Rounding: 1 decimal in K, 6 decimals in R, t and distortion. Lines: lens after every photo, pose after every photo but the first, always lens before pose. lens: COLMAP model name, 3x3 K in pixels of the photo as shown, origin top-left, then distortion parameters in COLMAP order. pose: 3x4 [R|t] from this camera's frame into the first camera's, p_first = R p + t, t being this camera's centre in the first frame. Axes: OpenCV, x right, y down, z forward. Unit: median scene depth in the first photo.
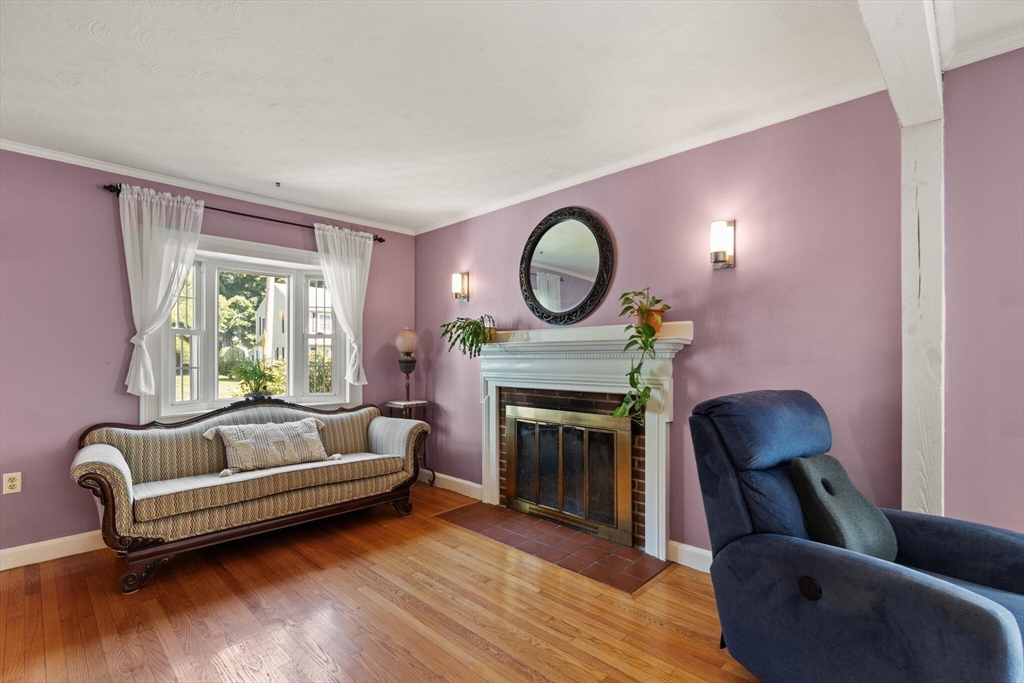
lens RADIAL K [[475.3, 0, 512.2], [0, 475.3, 351.0], [0, 0, 1]] dist [0.001410, -0.000089]
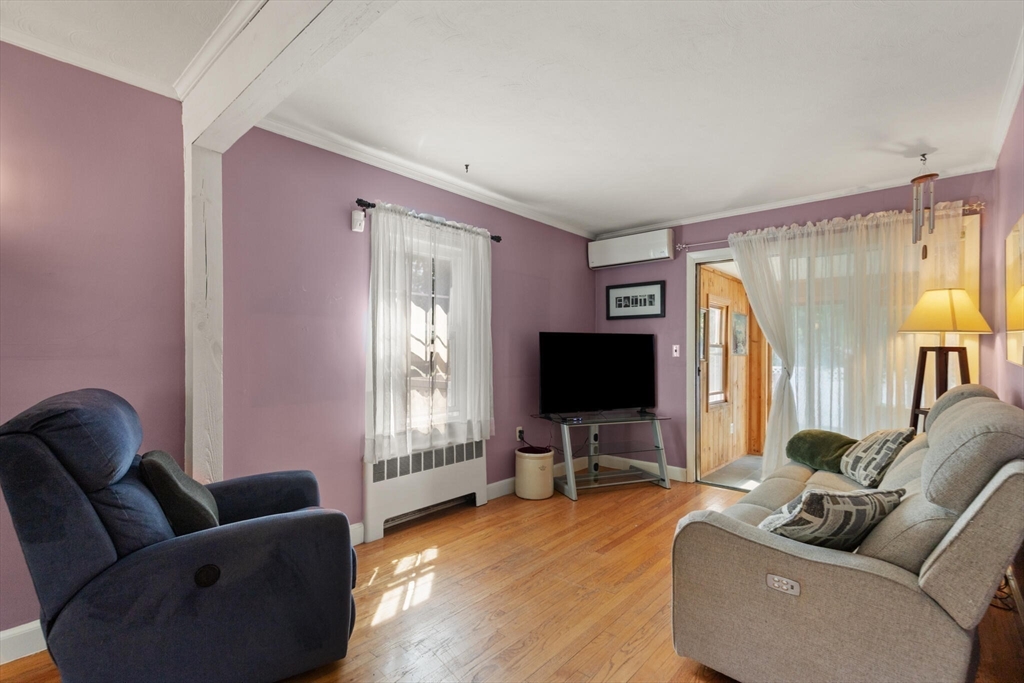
lens RADIAL K [[475.3, 0, 512.1], [0, 475.3, 344.8], [0, 0, 1]] dist [0.001410, -0.000089]
pose [[-0.051713, 0.008528, 0.998626, -0.374015], [-0.002961, 0.999958, -0.008692, 0.009067], [-0.998658, -0.003406, -0.051686, 0.349334]]
